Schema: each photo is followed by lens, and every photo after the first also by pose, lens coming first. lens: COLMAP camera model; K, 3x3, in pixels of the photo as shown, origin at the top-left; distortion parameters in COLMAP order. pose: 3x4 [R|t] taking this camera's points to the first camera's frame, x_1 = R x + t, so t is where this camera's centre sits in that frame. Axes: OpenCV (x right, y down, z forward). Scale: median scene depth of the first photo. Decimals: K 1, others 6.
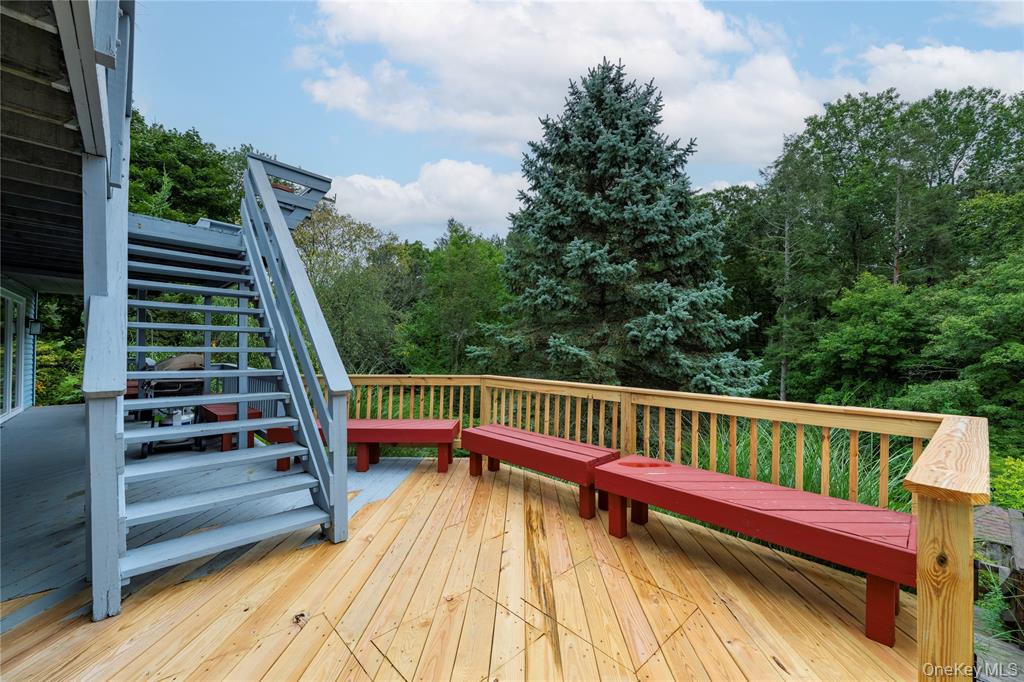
lens RADIAL K [[420.3, 0, 512.0], [0, 420.3, 341.0], [0, 0, 1]] dist [-0.000210, -0.000219]
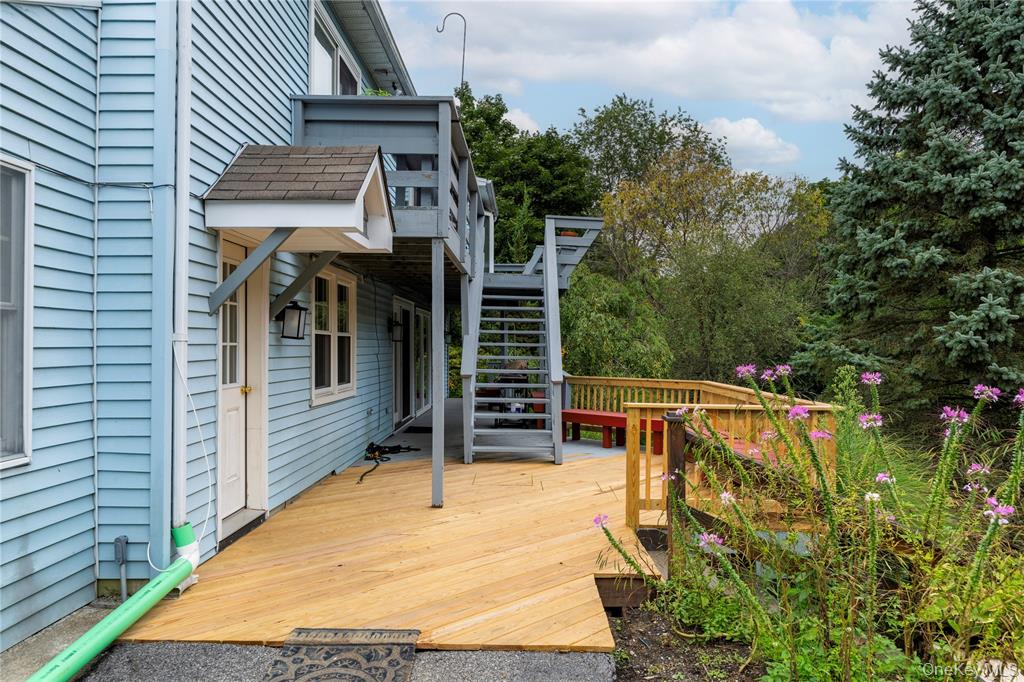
lens RADIAL K [[694.1, 0, 512.0], [0, 694.1, 341.0], [0, 0, 1]] dist [-0.004233, -0.000368]
pose [[0.732147, -0.012933, -0.681024, 1.051312], [0.011421, 0.999912, -0.006711, -0.024012], [0.681051, -0.002865, 0.732231, -0.945493]]
